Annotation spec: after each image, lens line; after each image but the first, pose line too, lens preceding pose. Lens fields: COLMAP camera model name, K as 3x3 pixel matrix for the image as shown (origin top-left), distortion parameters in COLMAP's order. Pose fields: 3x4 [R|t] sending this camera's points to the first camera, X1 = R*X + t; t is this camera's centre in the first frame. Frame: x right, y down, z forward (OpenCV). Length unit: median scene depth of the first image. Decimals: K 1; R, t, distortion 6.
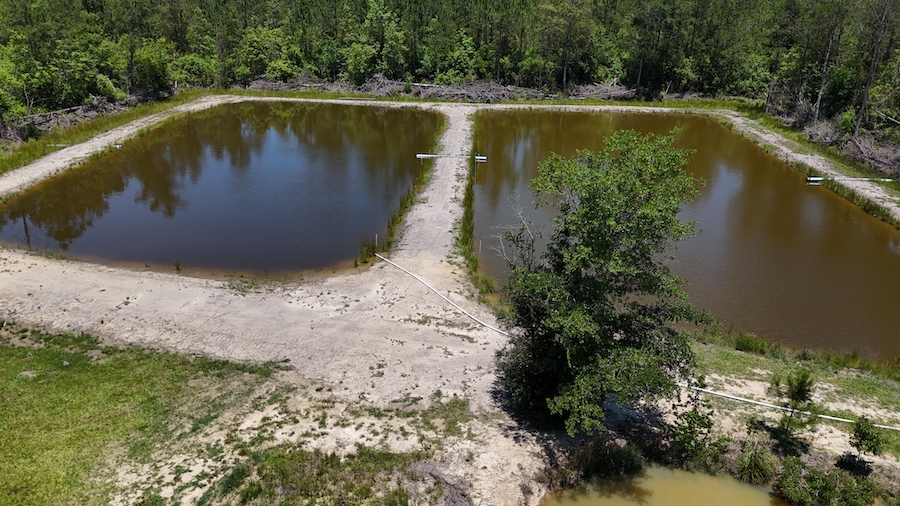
lens RADIAL K [[659.3, 0, 450.6], [0, 659.3, 254.9], [0, 0, 1]] dist [0.055820, -0.029981]
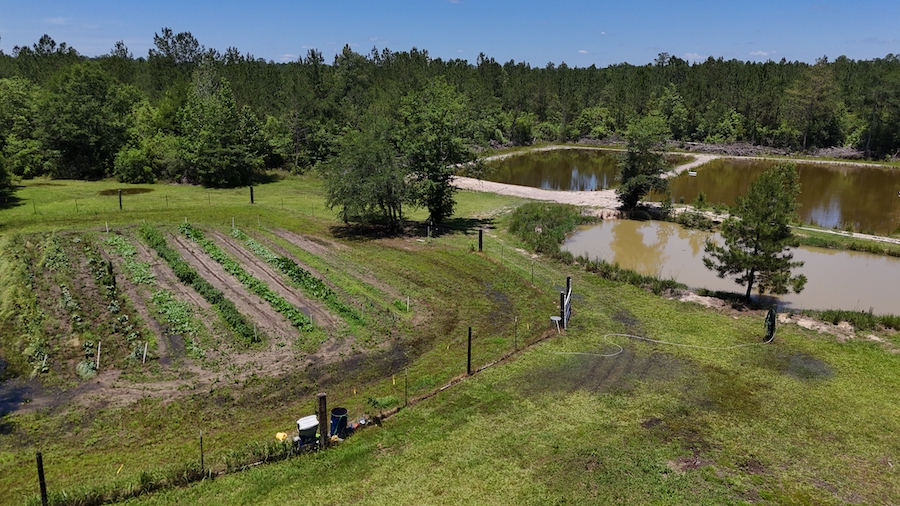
lens RADIAL K [[659.3, 0, 448.2], [0, 659.3, 253.9], [0, 0, 1]] dist [0.055820, -0.029981]
pose [[0.872018, 0.115468, -0.475659, 0.215190], [-0.175164, 0.981036, -0.082975, 0.199760], [0.457058, 0.155674, 0.875707, -0.493310]]
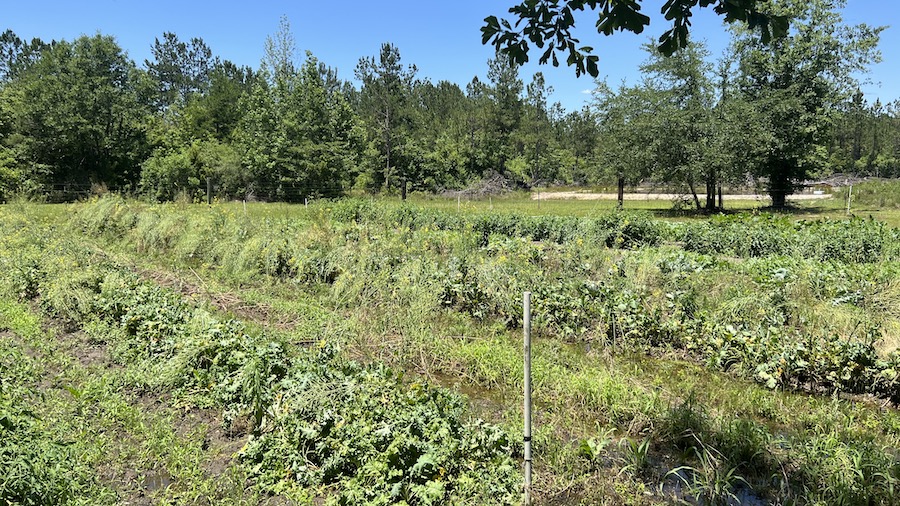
lens RADIAL K [[669.7, 0, 447.1], [0, 669.7, 257.2], [0, 0, 1]] dist [0.035341, 0.002227]
pose [[0.923215, 0.027237, -0.383317, -0.139999], [-0.122188, 0.966525, -0.225611, 0.259927], [0.364341, 0.255124, 0.895638, -0.349957]]
